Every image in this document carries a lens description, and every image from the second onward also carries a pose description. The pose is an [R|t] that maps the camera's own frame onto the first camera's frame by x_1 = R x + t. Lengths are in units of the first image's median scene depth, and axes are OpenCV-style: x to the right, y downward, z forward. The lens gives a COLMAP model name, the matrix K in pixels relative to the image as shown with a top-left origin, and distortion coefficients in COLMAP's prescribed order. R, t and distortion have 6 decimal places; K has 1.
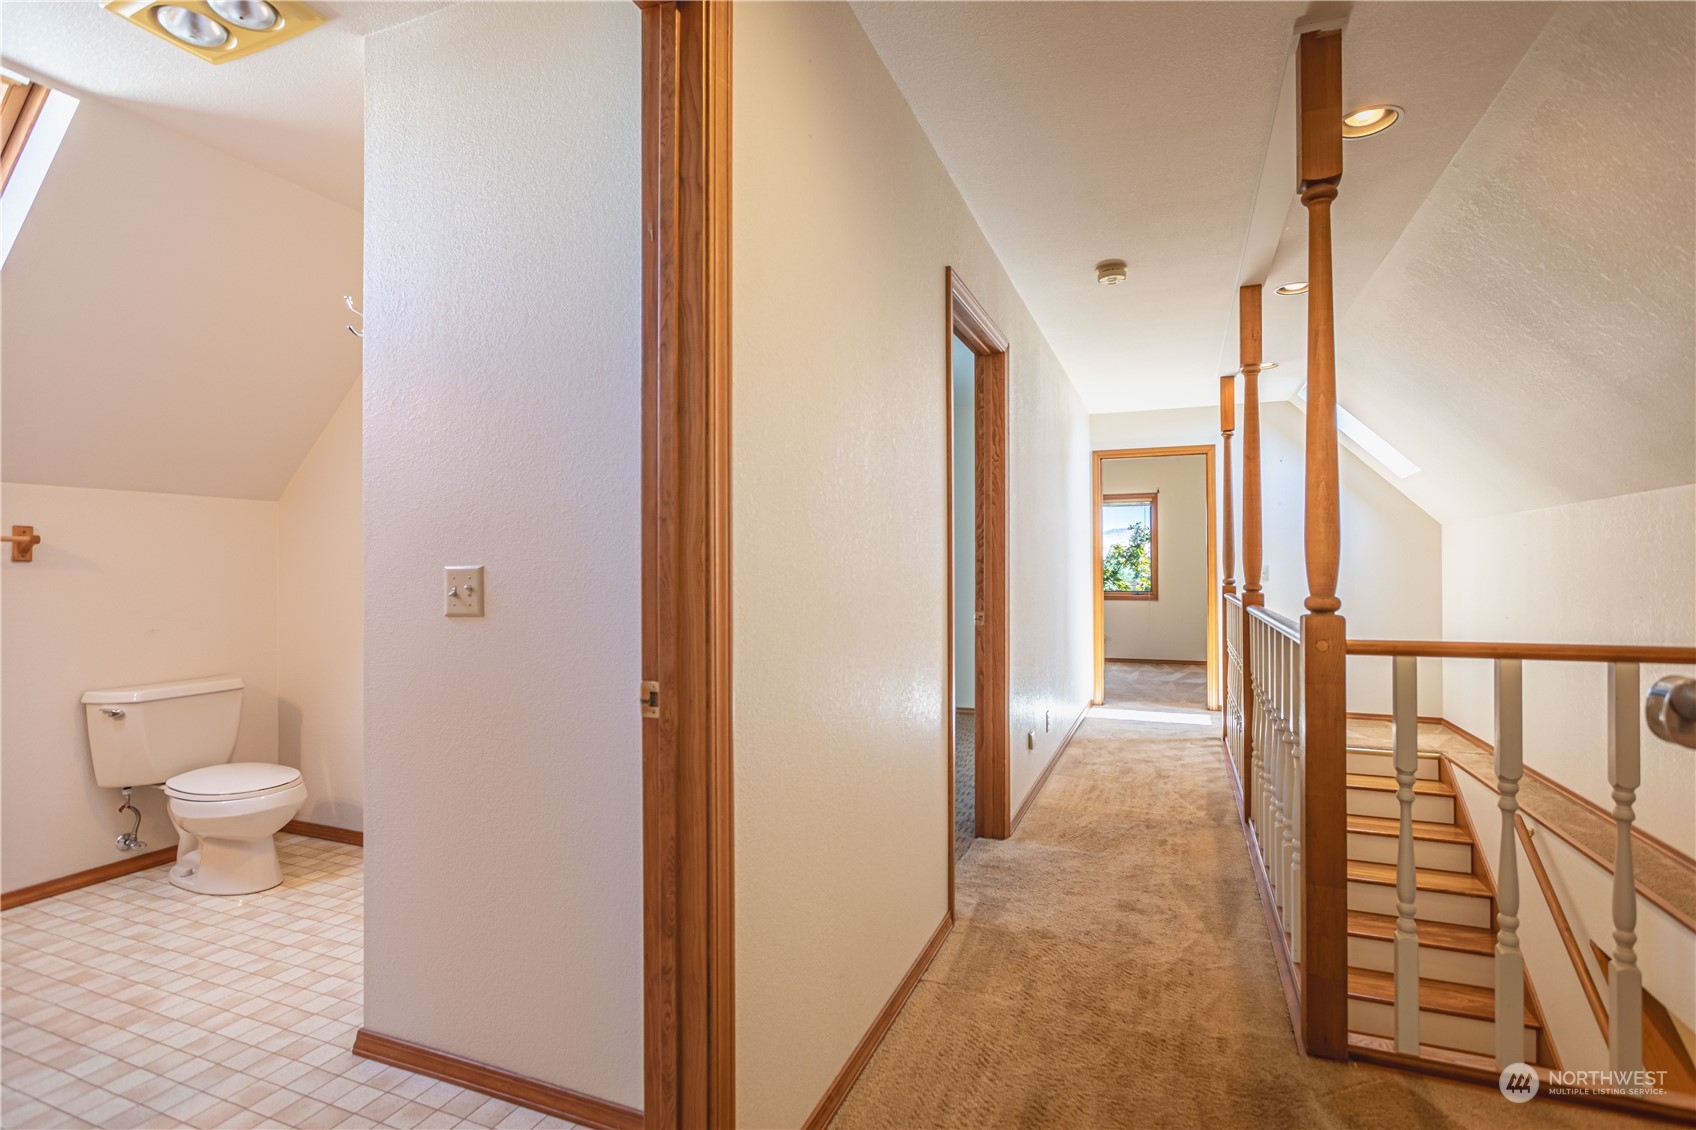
lens RADIAL K [[812.1, 0, 850.6], [0, 812.1, 567.4], [0, 0, 1]] dist [0.000640, 0.000095]
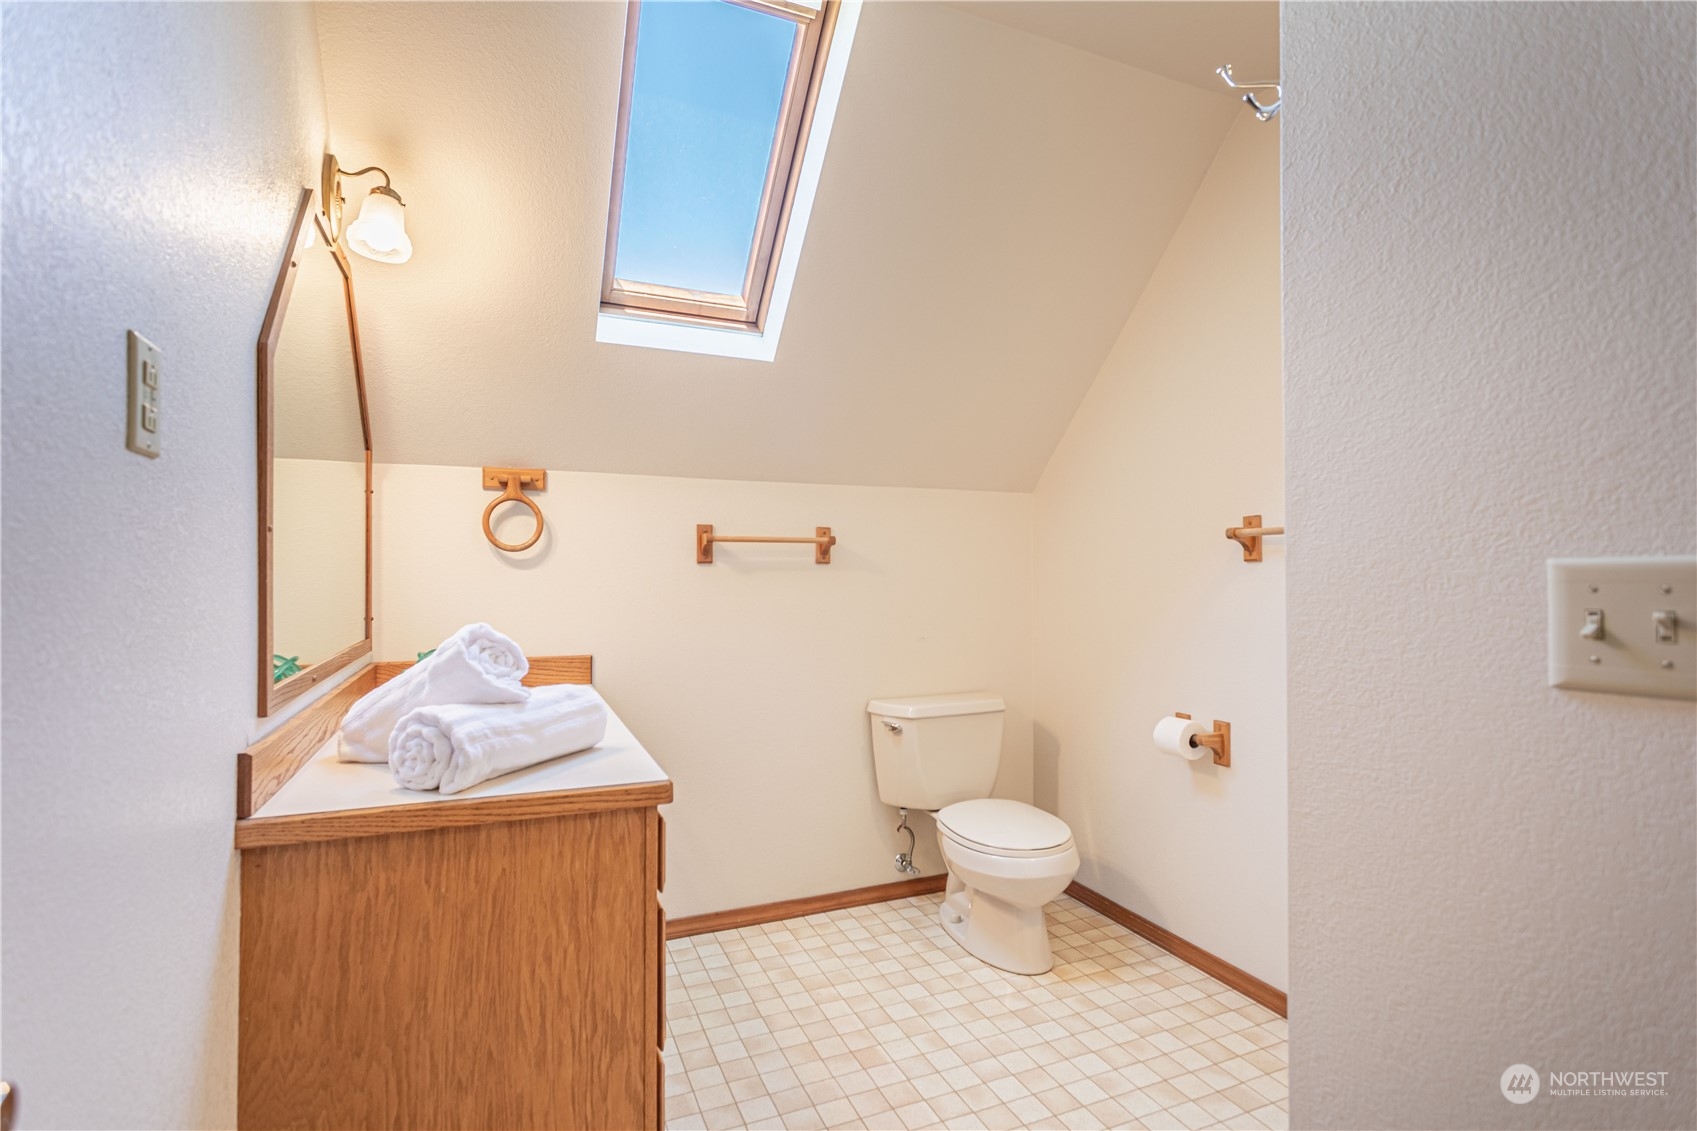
lens RADIAL K [[812.6, 0, 851.1], [0, 812.6, 567.9], [0, 0, 1]] dist [0.000640, 0.000095]
pose [[0.714247, -0.005309, -0.699873, -0.290173], [0.003428, 0.999986, -0.004088, 0.002099], [0.699885, 0.000521, 0.714255, 0.303354]]
